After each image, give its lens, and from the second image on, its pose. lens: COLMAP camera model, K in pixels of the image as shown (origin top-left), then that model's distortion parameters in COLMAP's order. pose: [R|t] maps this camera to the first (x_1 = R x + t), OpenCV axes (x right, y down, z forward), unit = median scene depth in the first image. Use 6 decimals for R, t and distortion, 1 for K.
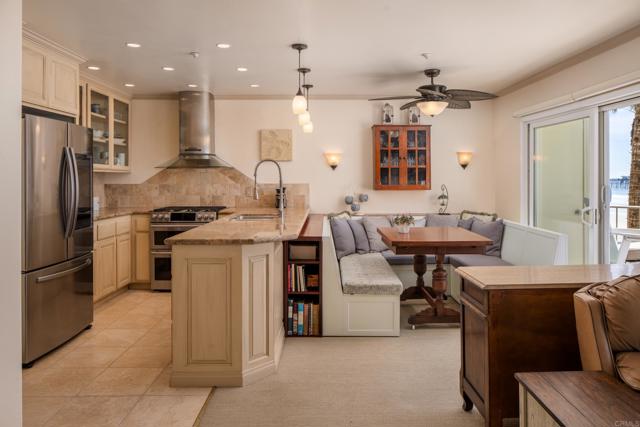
lens RADIAL K [[443.8, 0, 335.1], [0, 443.8, 180.9], [0, 0, 1]] dist [-0.009109, -0.003937]
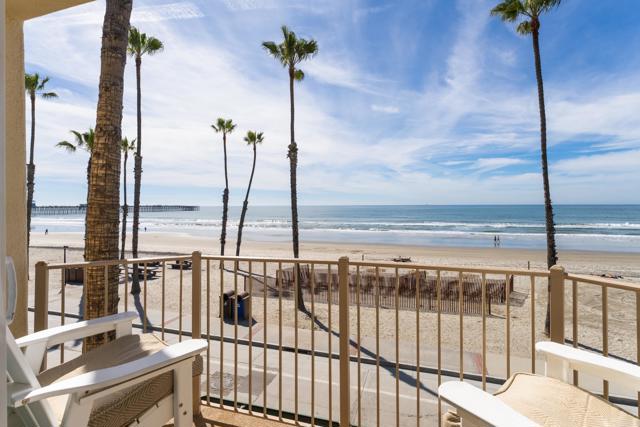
lens RADIAL K [[320.0, 0, 313.7], [0, 320.0, 208.0], [0, 0, 1]] dist [-0.001551, -0.003683]
pose [[0.354237, 0.003297, 0.935150, 0.379931], [-0.004232, 0.999989, -0.001922, -0.010402], [-0.935146, -0.003277, 0.354247, 0.575647]]
